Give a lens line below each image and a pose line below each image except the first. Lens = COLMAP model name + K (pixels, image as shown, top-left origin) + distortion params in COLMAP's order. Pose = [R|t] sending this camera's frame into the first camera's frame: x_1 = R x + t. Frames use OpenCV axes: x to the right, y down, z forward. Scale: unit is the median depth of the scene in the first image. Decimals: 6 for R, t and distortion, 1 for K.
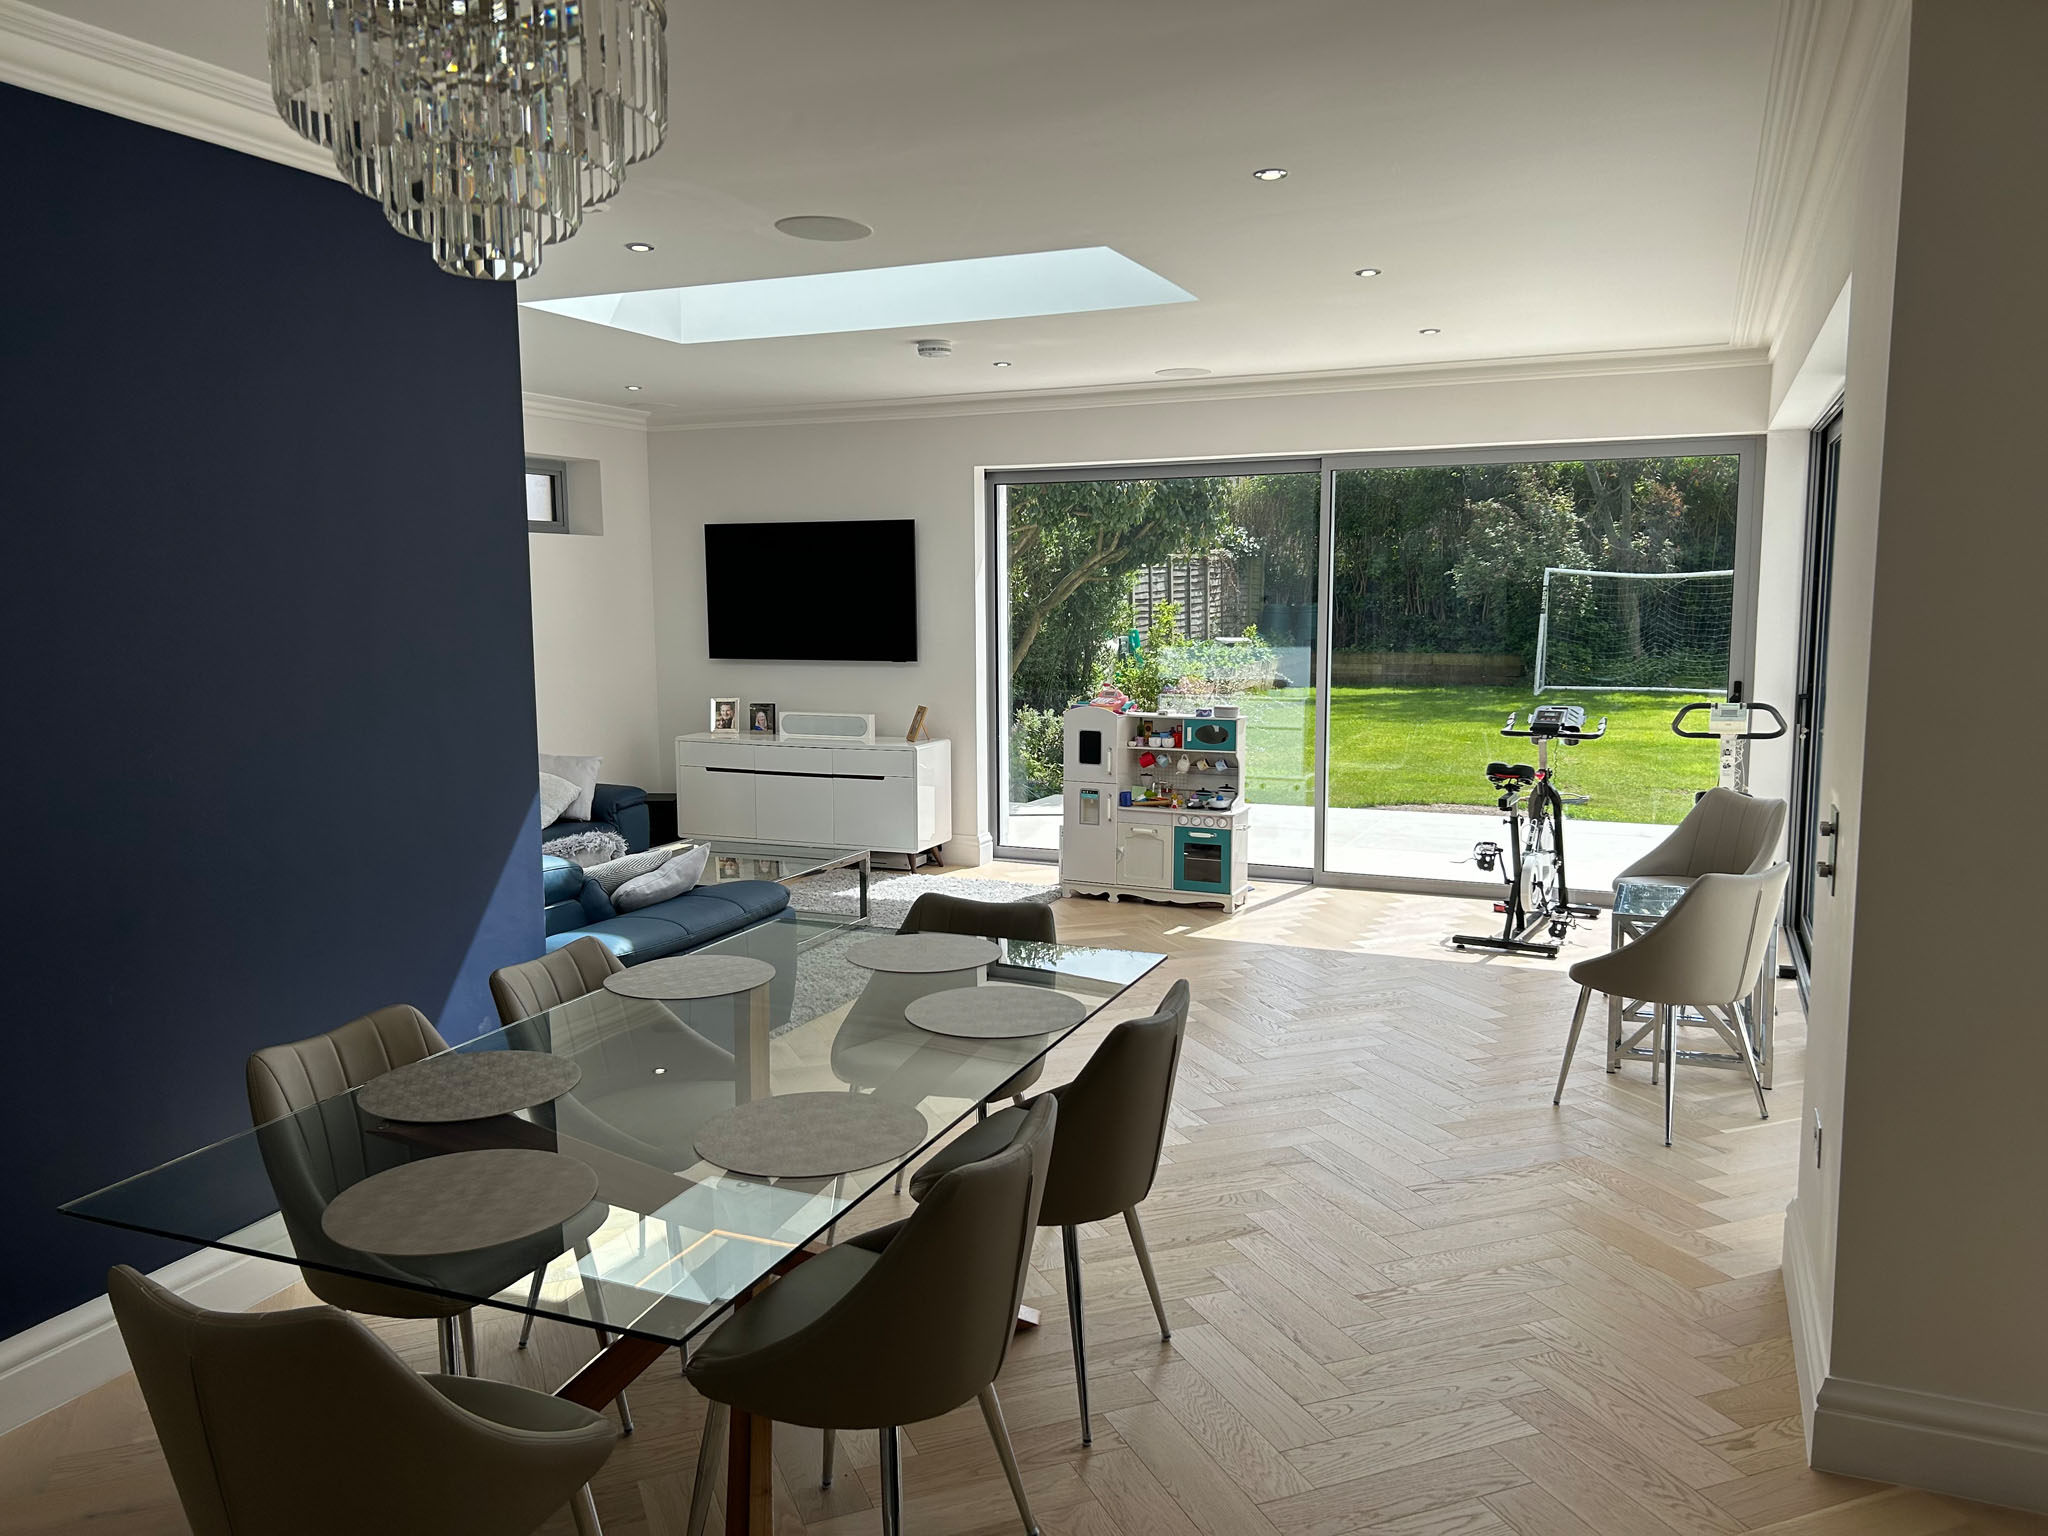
lens RADIAL K [[1533.9, 0, 1007.6], [0, 1533.9, 767.7], [0, 0, 1]] dist [0.063945, -0.062860]
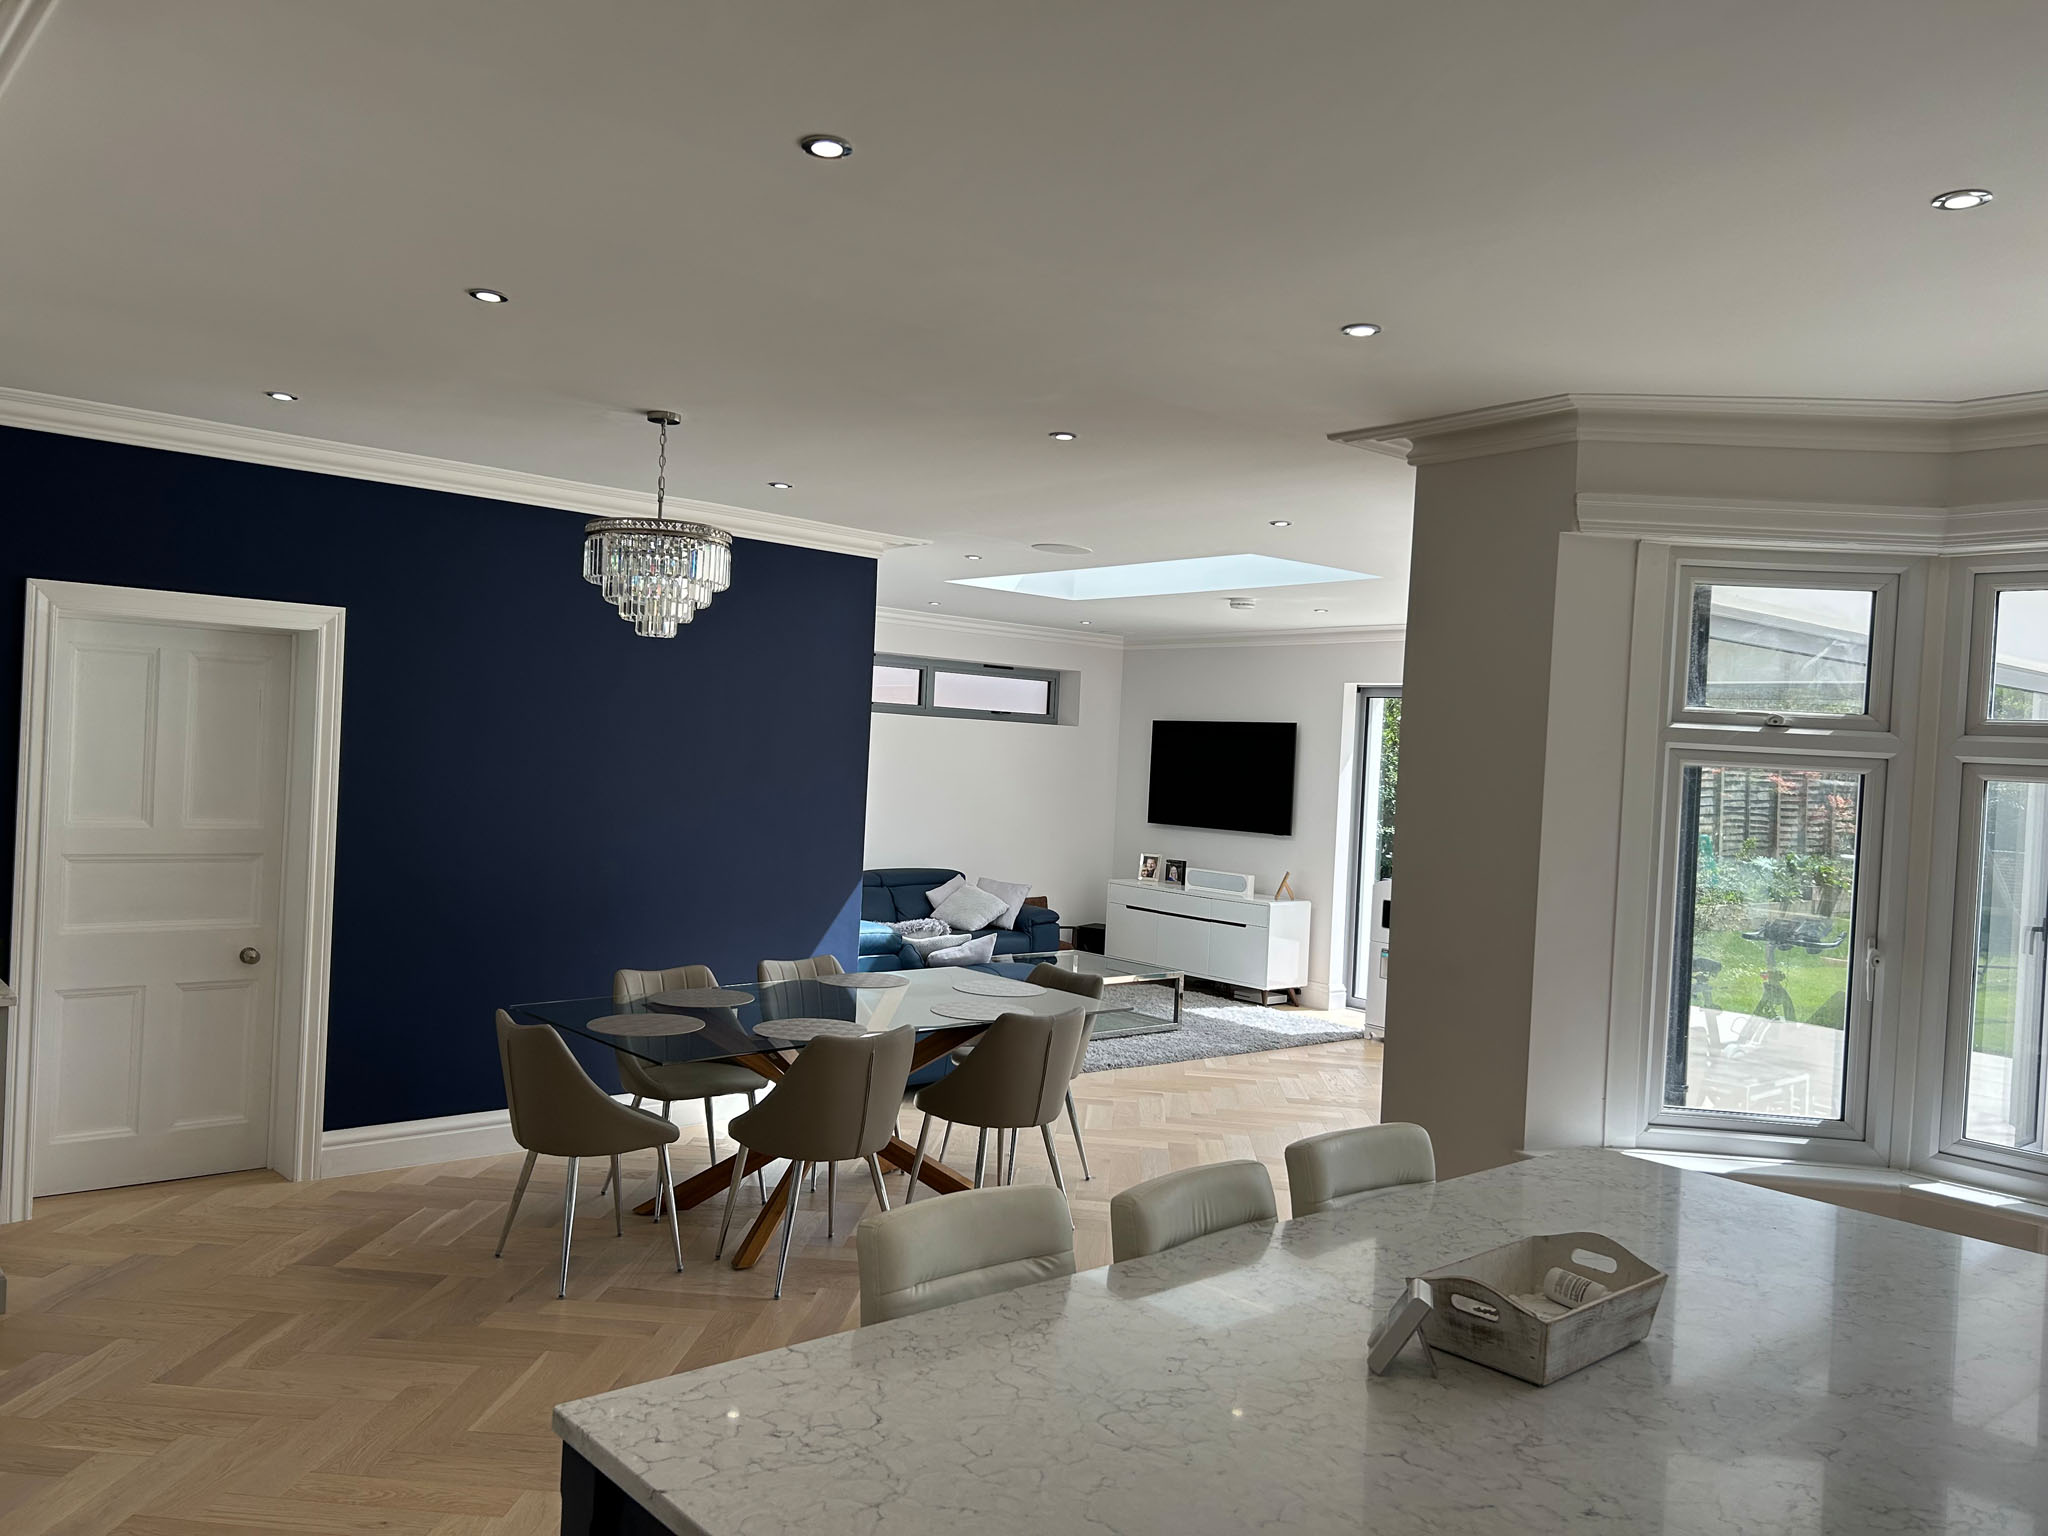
lens RADIAL K [[1533.9, 0, 1006.6], [0, 1533.9, 755.0], [0, 0, 1]] dist [0.063945, -0.062860]
pose [[0.894930, 0.054161, -0.442908, 0.318087], [-0.108949, 0.989086, -0.099189, 0.015711], [0.432702, 0.137022, 0.891063, -0.241001]]
